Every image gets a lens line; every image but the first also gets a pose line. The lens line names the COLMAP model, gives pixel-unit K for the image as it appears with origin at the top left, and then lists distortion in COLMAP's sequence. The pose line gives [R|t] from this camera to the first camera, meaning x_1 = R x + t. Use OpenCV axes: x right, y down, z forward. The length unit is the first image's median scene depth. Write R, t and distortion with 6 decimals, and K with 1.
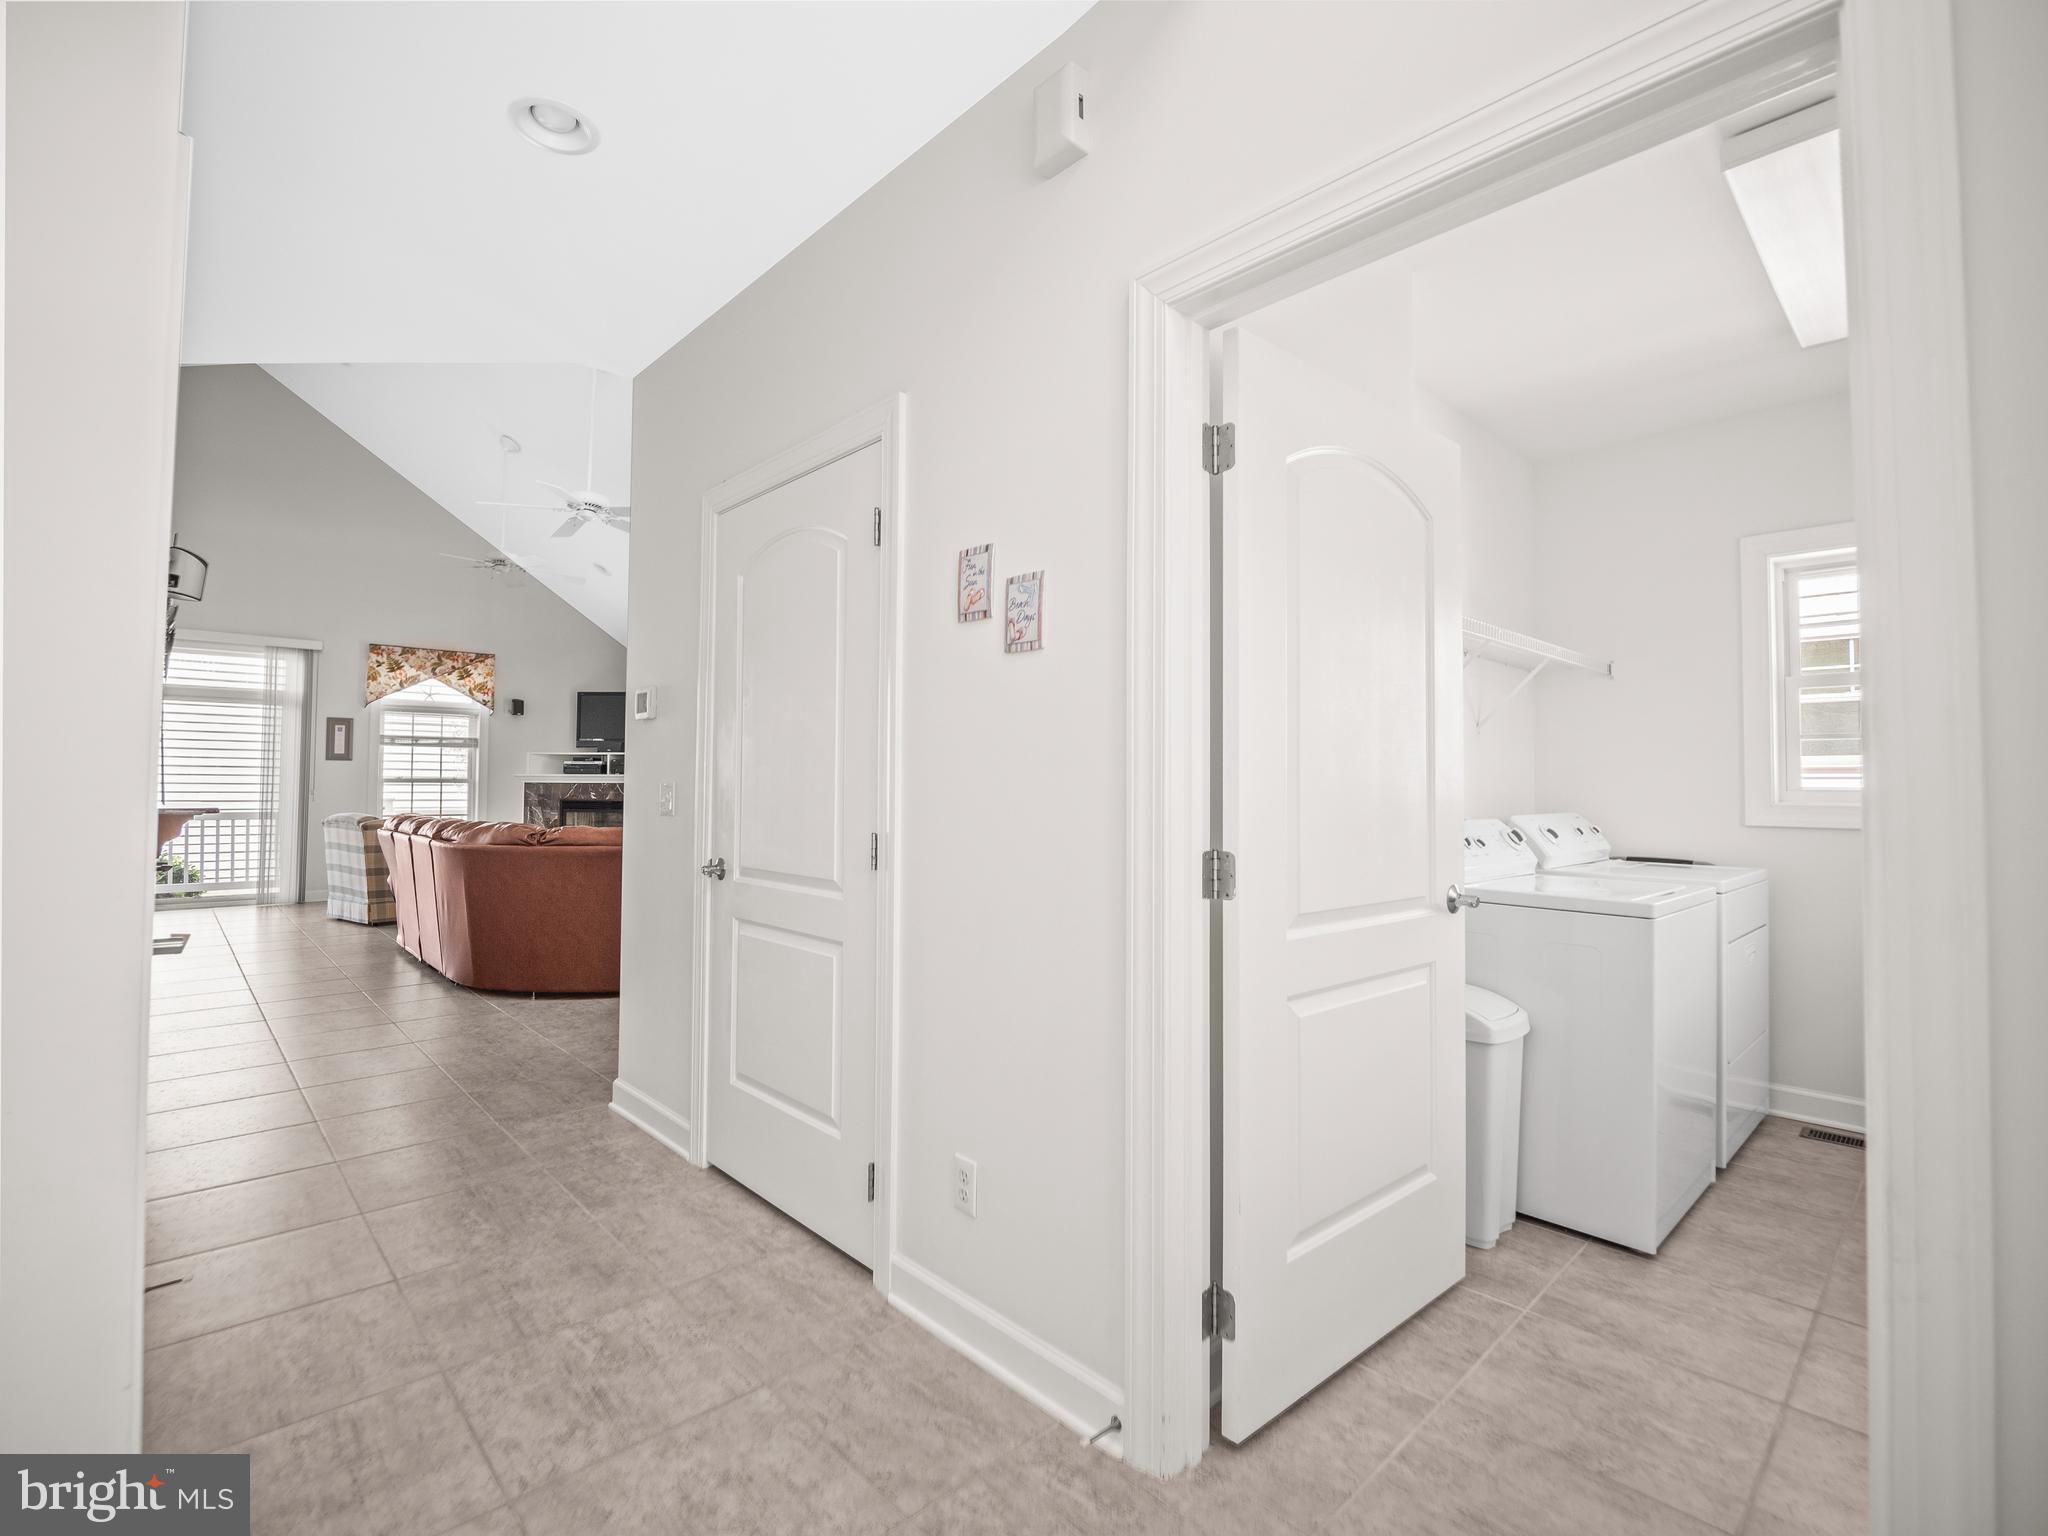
lens RADIAL K [[935.6, 0, 1010.1], [0, 935.6, 764.0], [0, 0, 1]] dist [-0.001395, -0.000866]
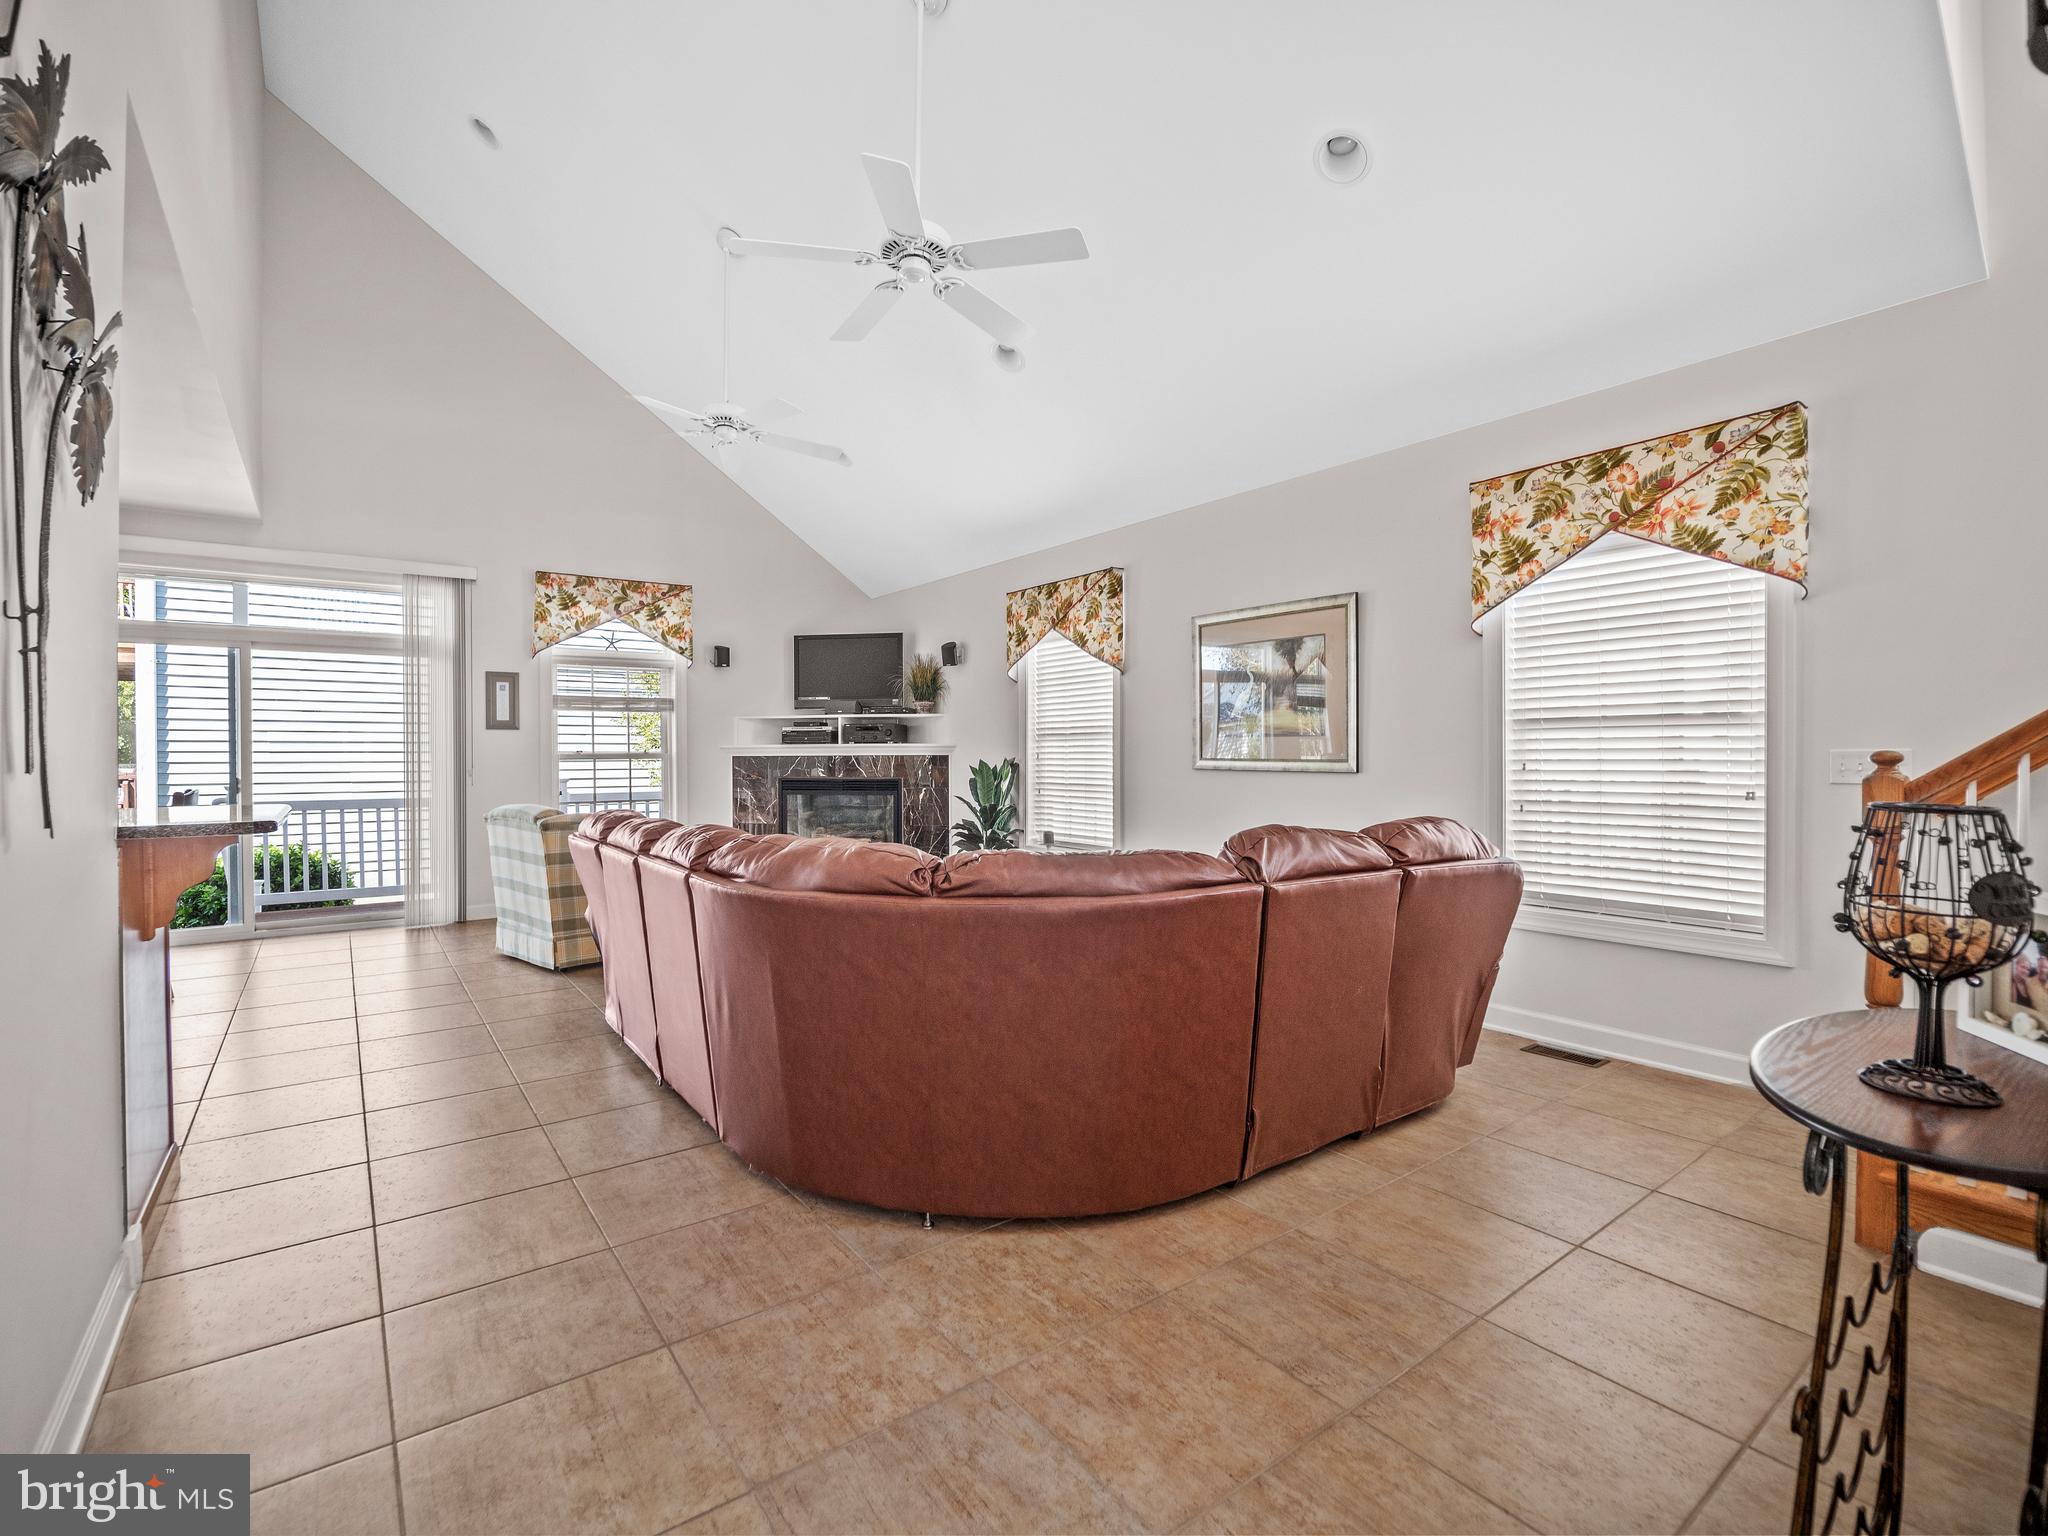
lens RADIAL K [[935.6, 0, 1035.6], [0, 935.6, 765.8], [0, 0, 1]] dist [-0.001395, -0.000866]
pose [[0.994857, -0.012217, -0.100545, -0.222452], [0.015904, 0.999227, 0.035949, 0.004685], [0.100028, -0.037363, 0.994283, 0.302526]]
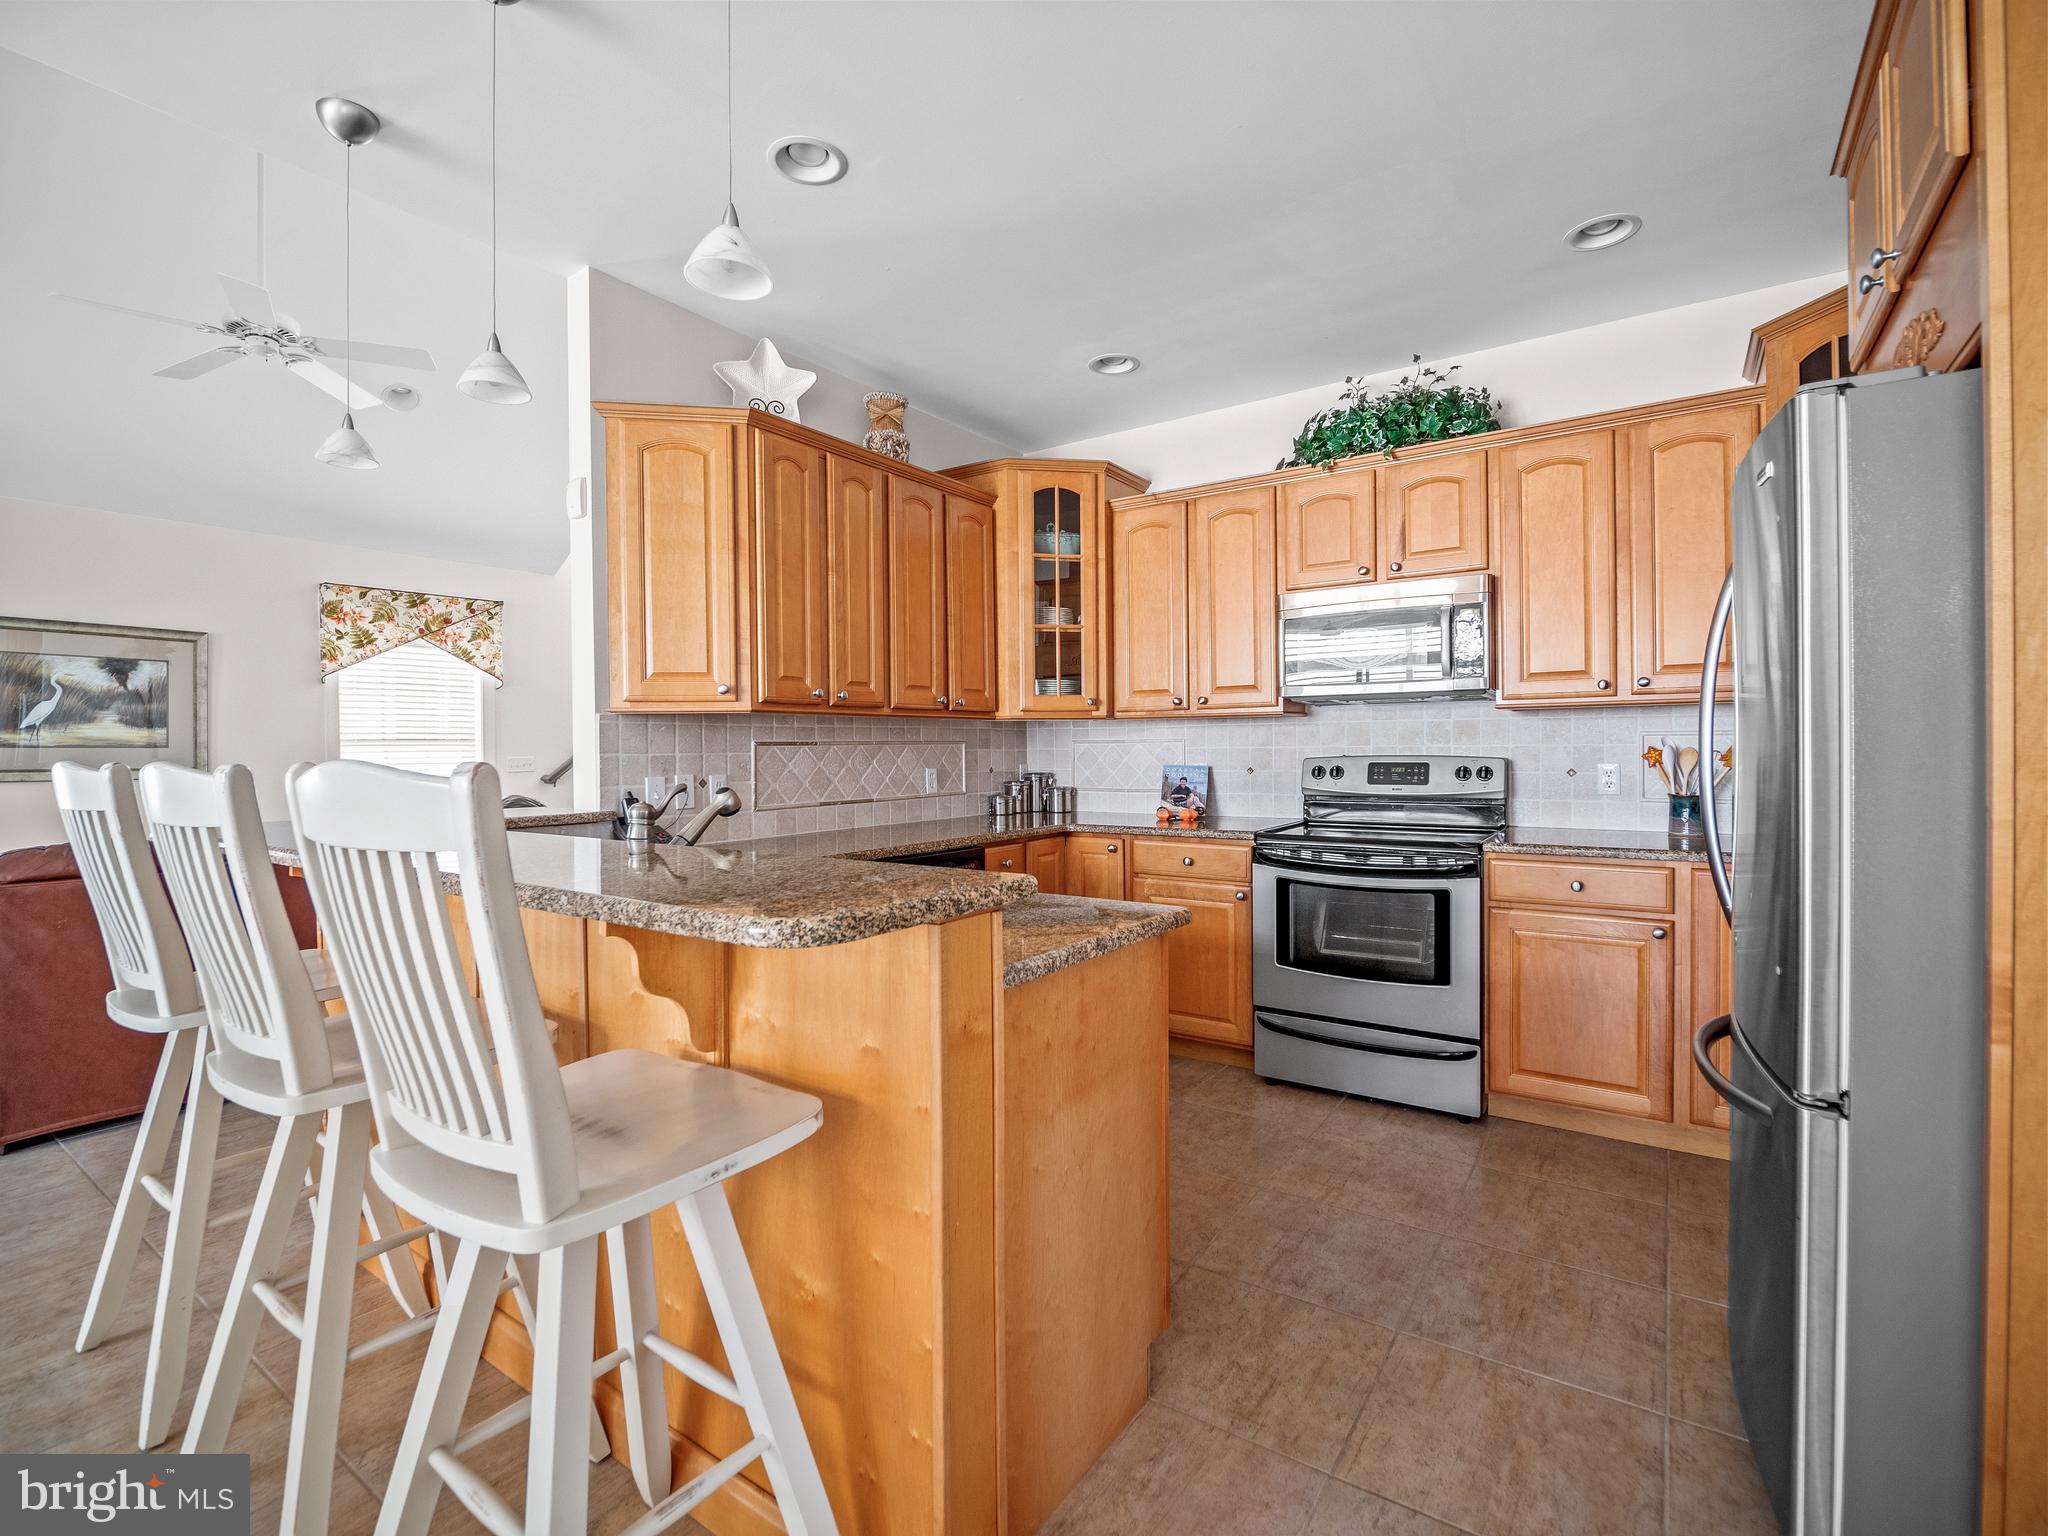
lens RADIAL K [[935.6, 0, 1025.0], [0, 935.6, 756.0], [0, 0, 1]] dist [-0.001395, -0.000866]
pose [[-0.212519, -0.021131, 0.976928, -1.652162], [-0.020538, 0.999642, 0.017154, -0.024128], [-0.976941, -0.016419, -0.212877, 0.581069]]
